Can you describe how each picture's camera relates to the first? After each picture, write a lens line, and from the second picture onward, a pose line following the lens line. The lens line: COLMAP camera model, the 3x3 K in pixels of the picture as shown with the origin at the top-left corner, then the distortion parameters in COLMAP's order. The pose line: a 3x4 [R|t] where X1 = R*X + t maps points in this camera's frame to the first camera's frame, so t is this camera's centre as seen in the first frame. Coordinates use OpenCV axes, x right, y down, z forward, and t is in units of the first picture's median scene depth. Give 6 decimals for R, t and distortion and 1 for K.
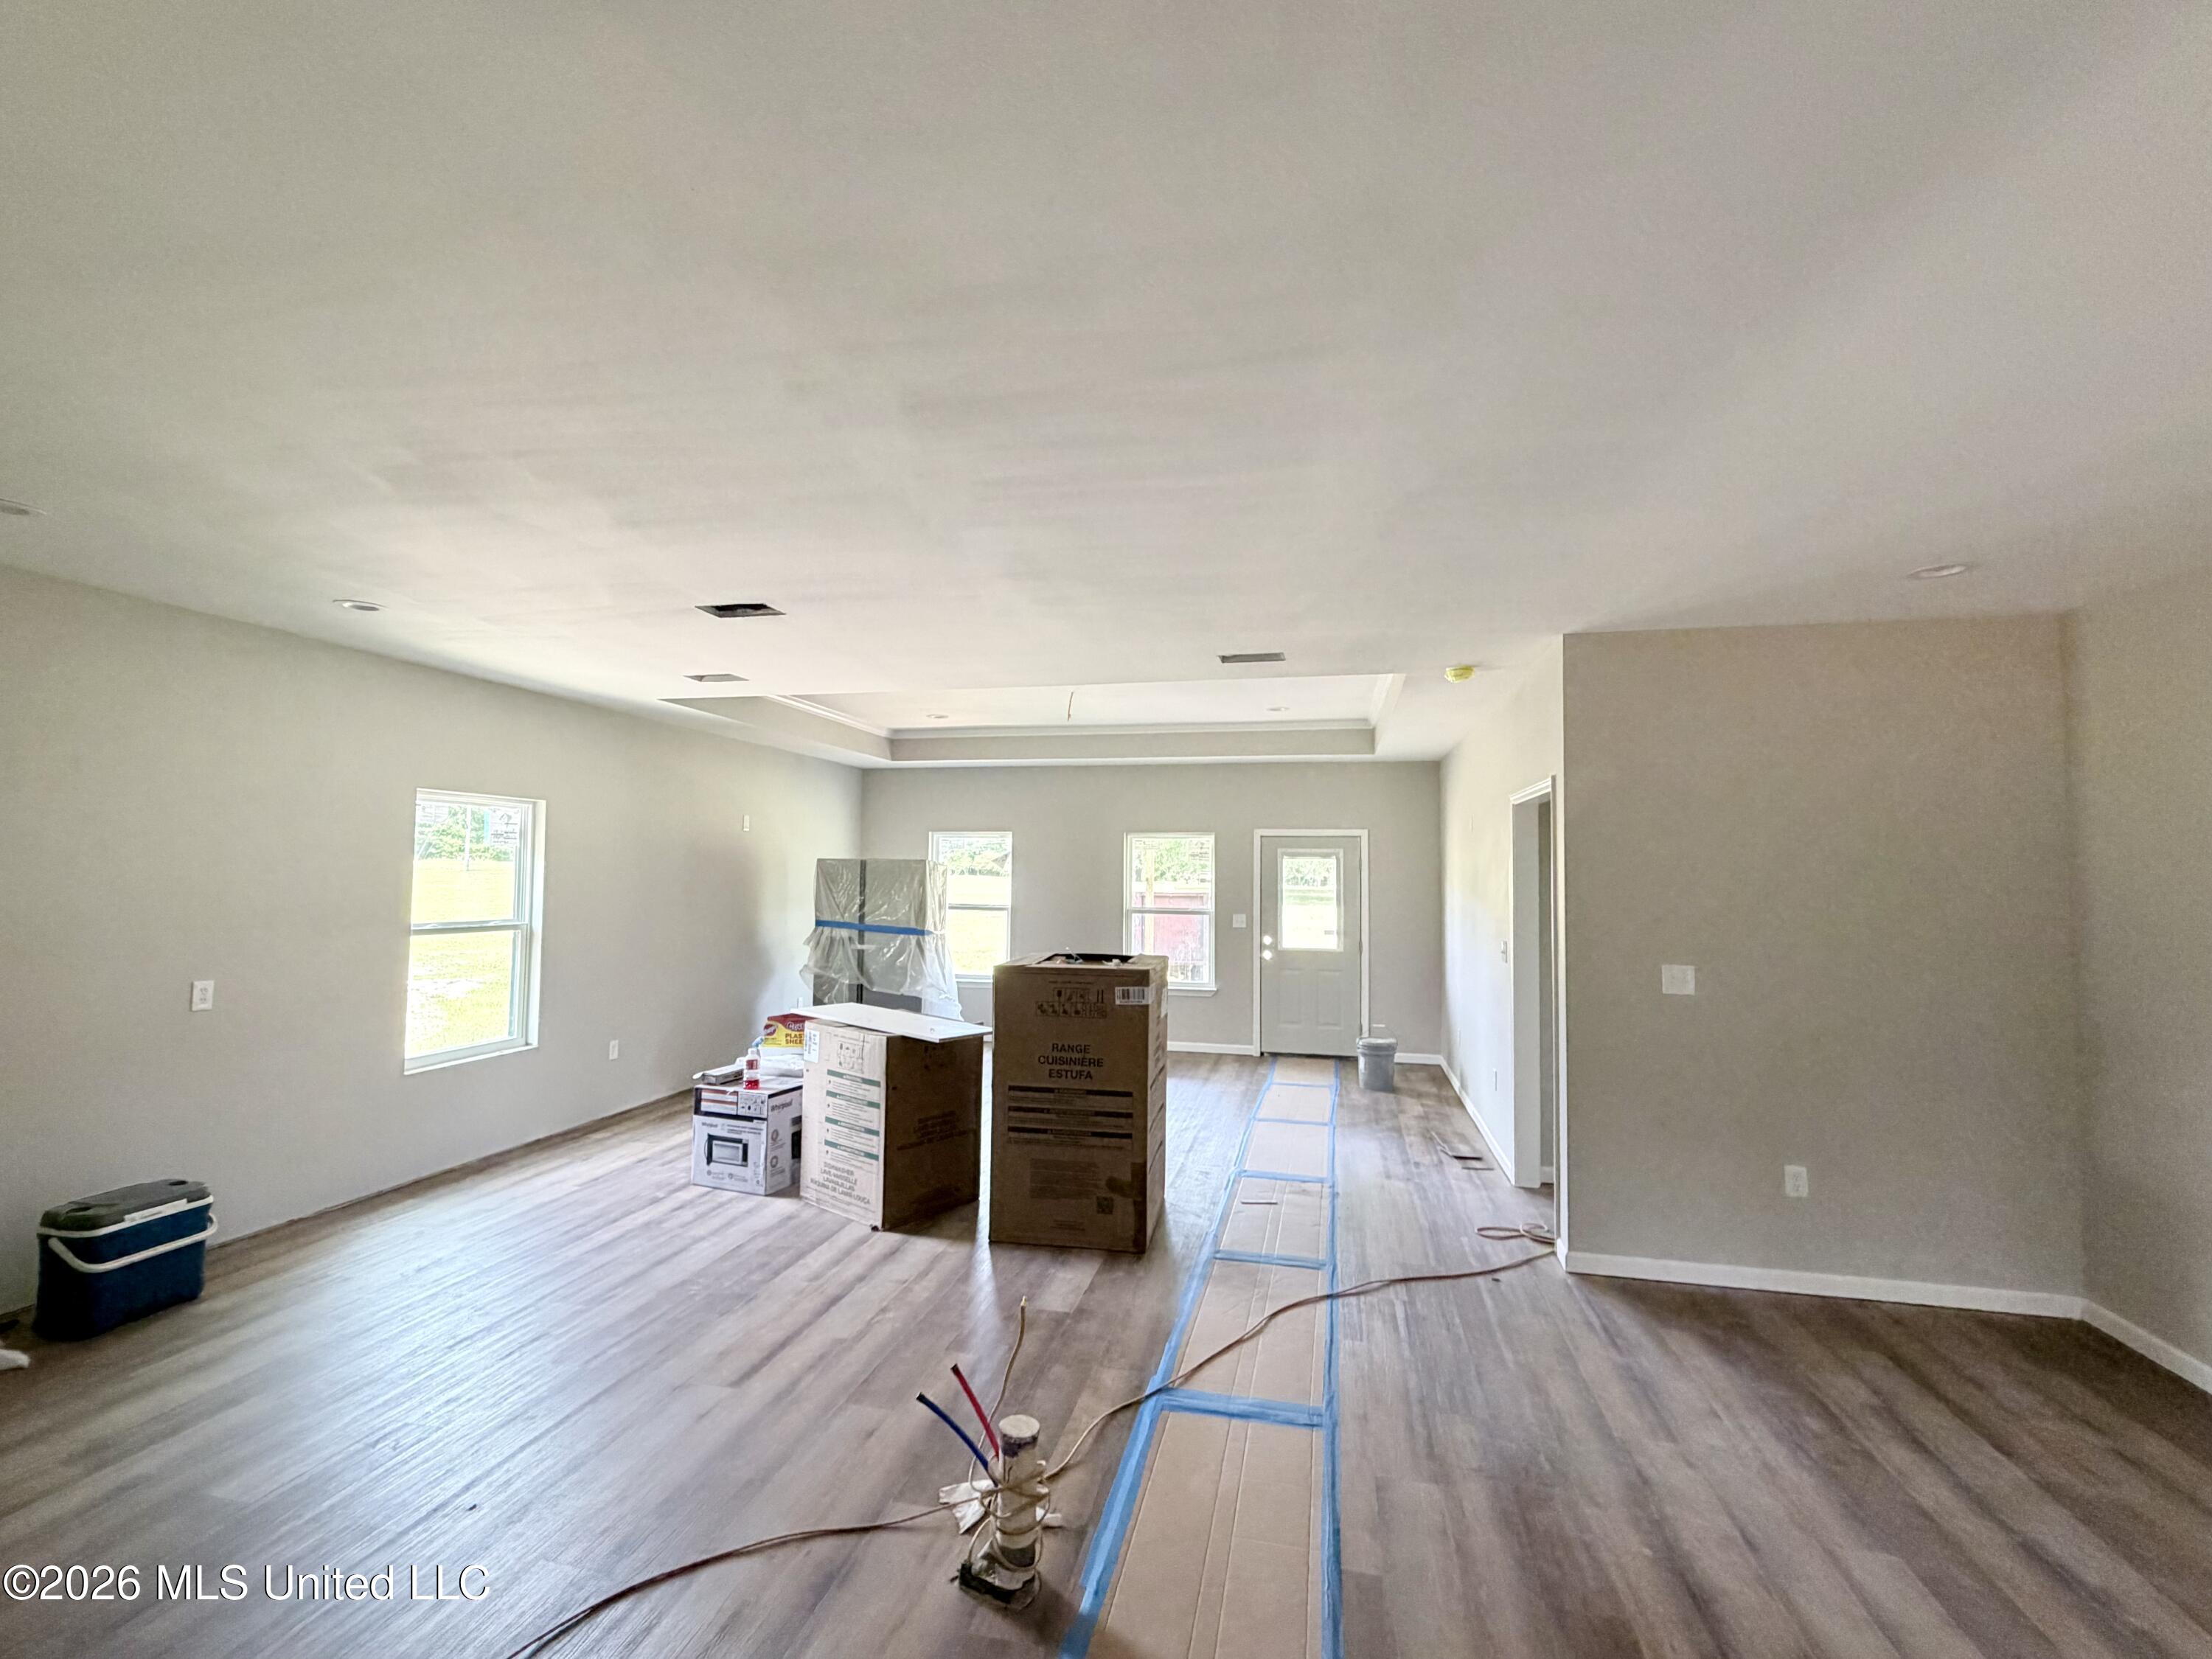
lens RADIAL K [[994.3, 0, 1106.0], [0, 994.3, 829.5], [0, 0, 1]] dist [0.007913, -0.000500]
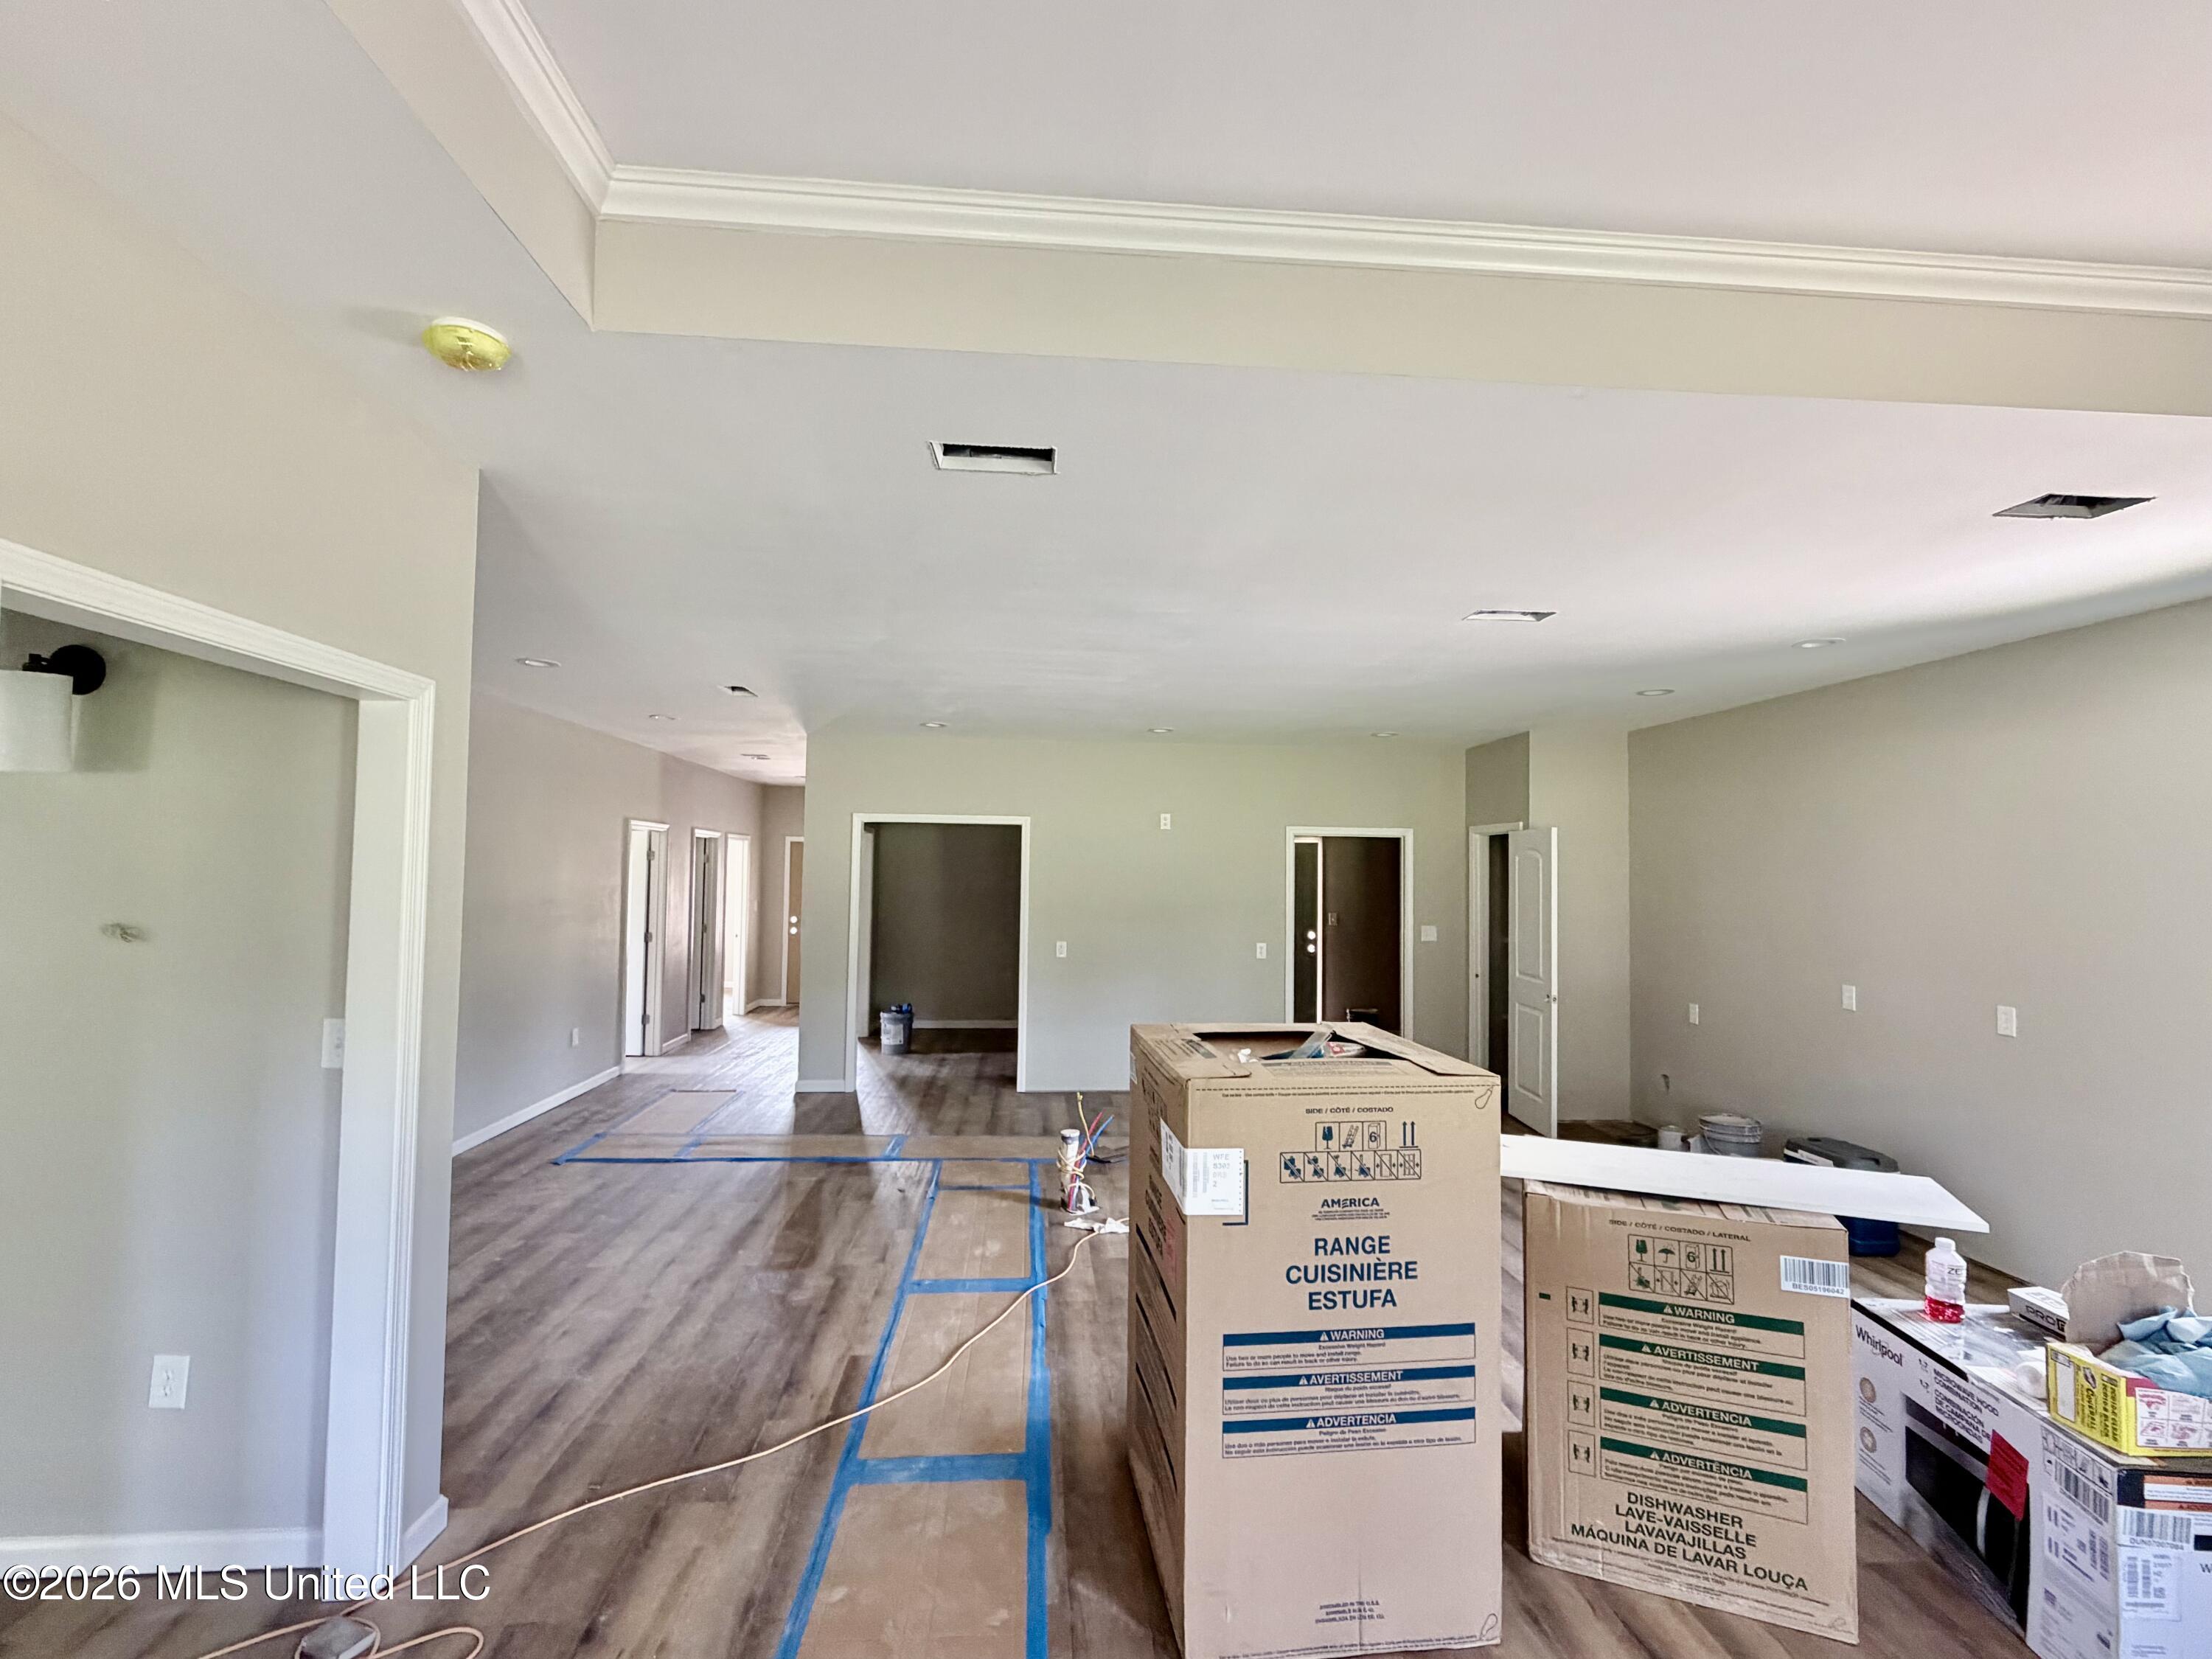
lens RADIAL K [[994.3, 0, 1106.0], [0, 994.3, 829.5], [0, 0, 1]] dist [0.007913, -0.000500]
pose [[-0.954375, -0.039146, -0.296033, 0.339560], [-0.011298, 0.995394, -0.095202, 0.094311], [0.298397, -0.087514, -0.950421, 2.102303]]
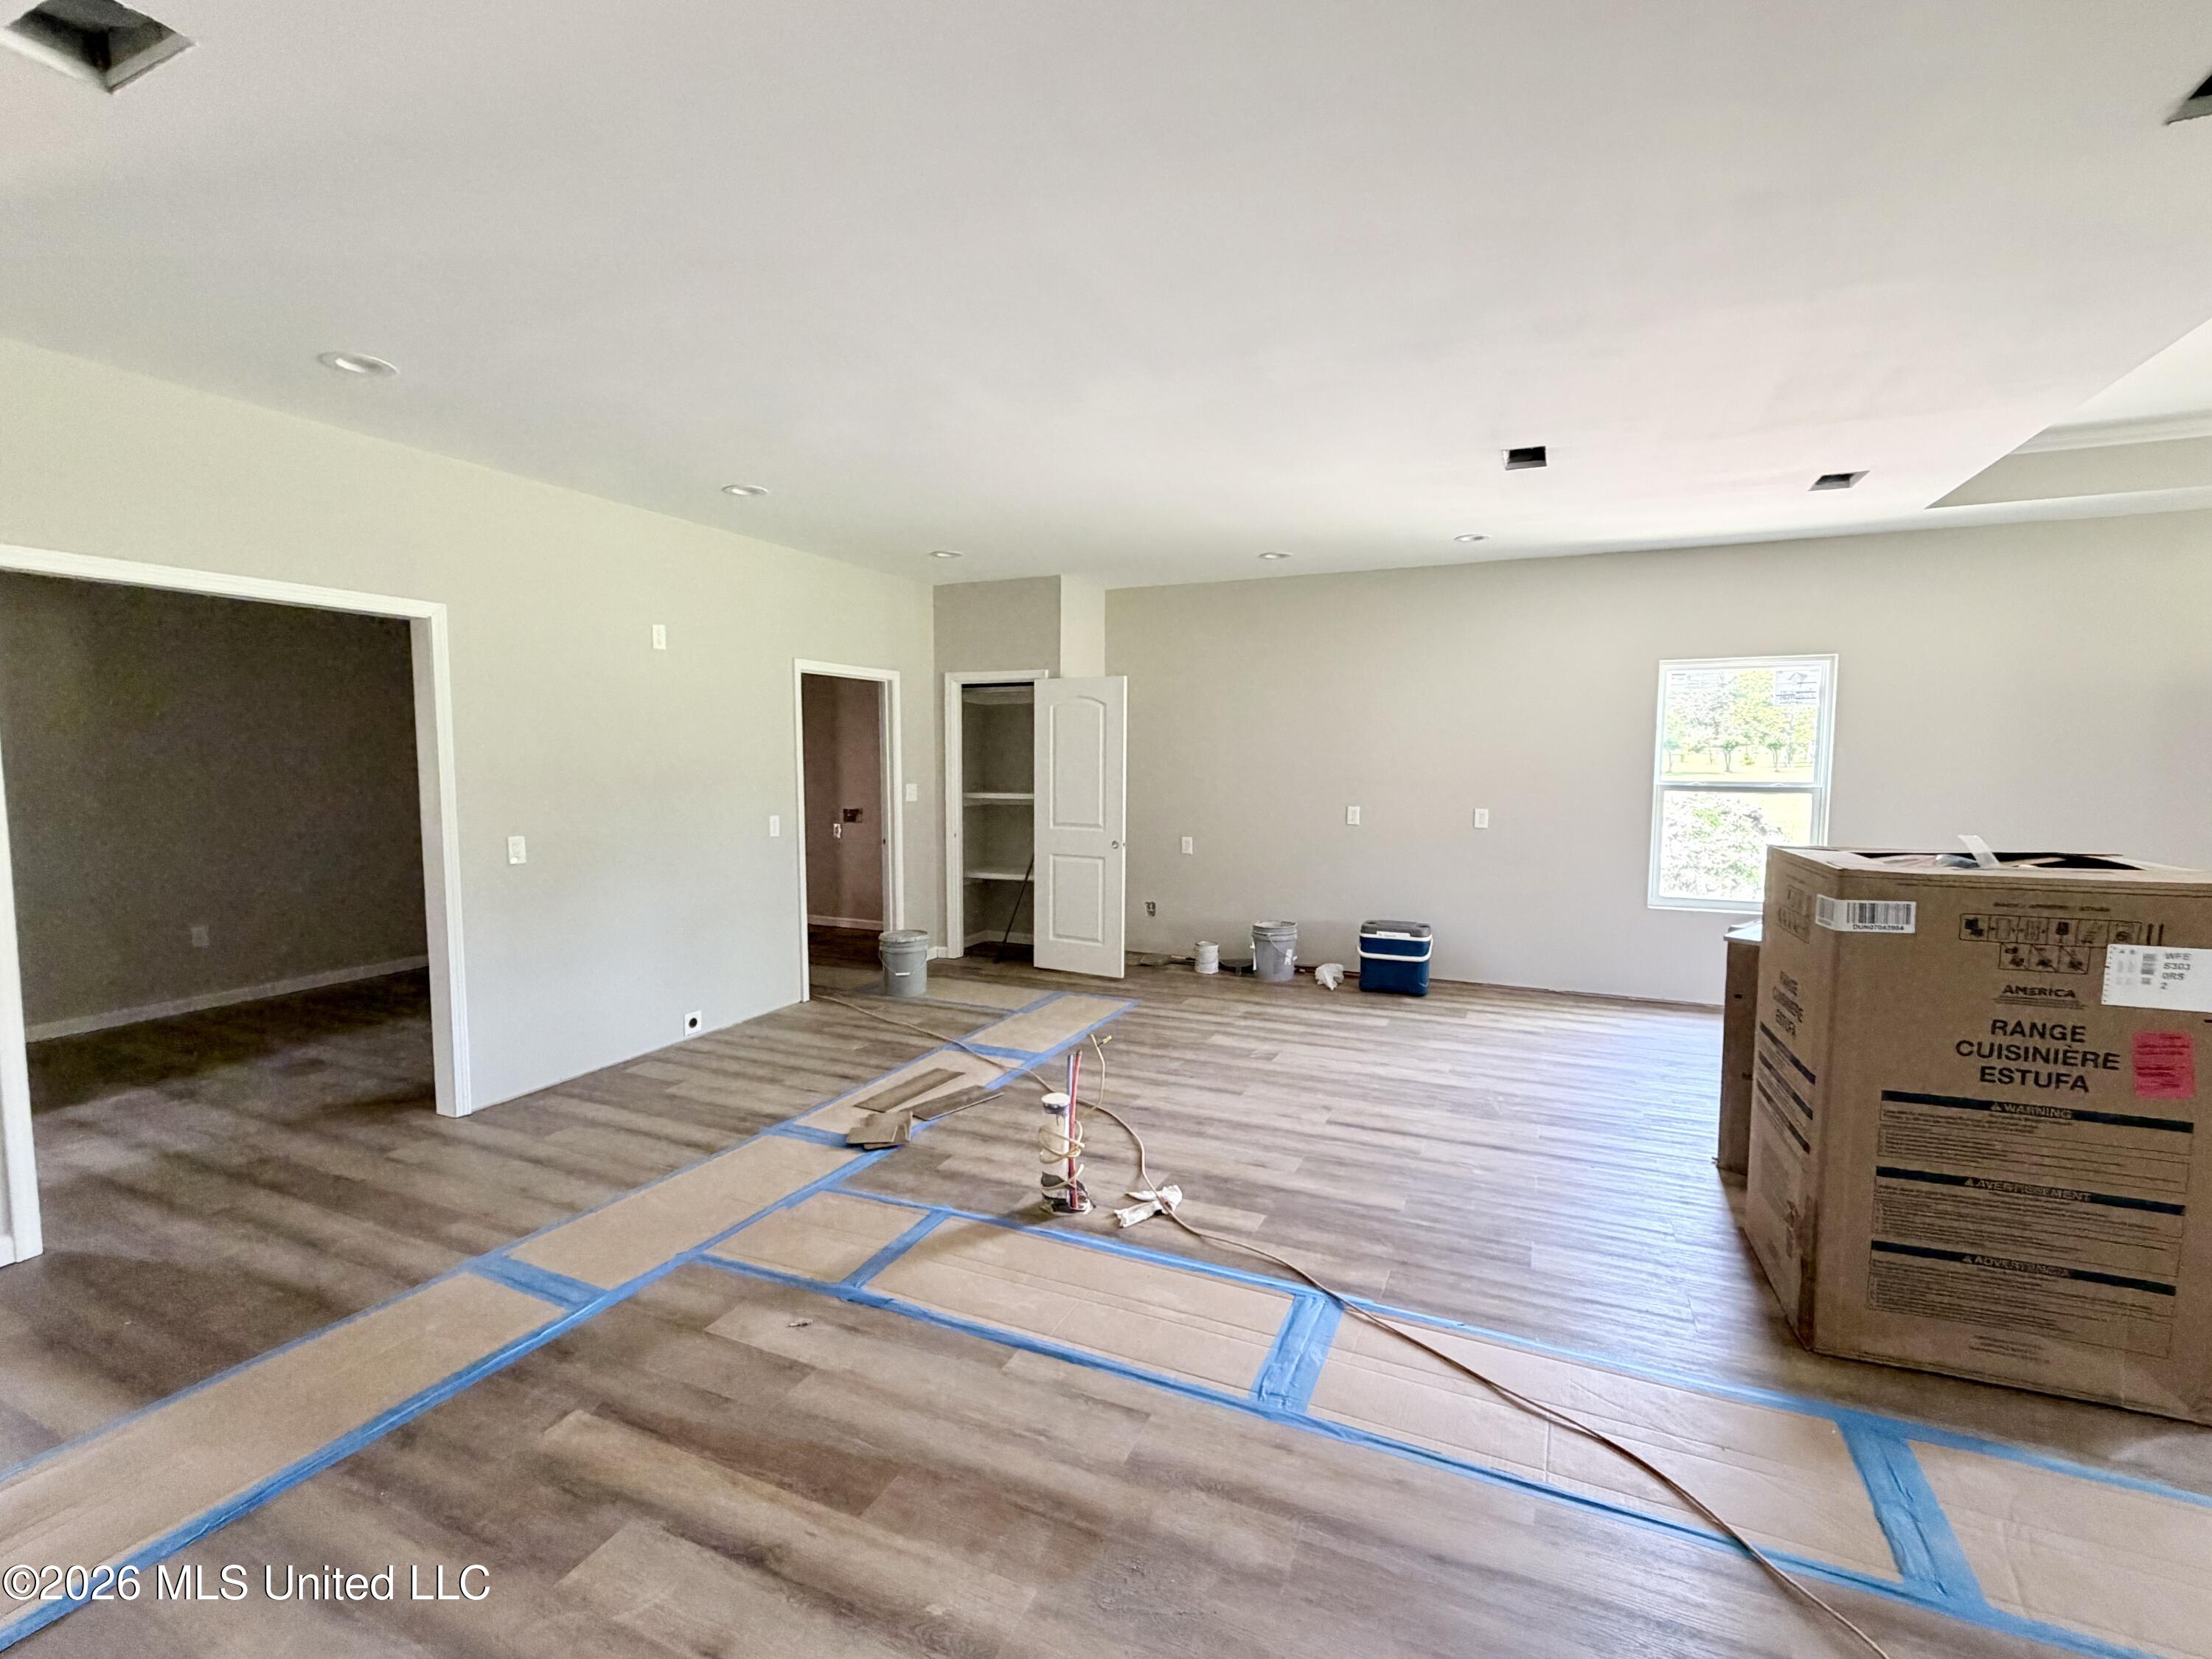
lens RADIAL K [[994.3, 0, 1106.0], [0, 994.3, 829.5], [0, 0, 1]] dist [0.007913, -0.000500]
pose [[-0.207684, 0.061098, -0.976286, 0.842224], [0.045219, 0.997580, 0.052811, 0.092173], [0.977150, -0.033179, -0.209944, 0.918038]]
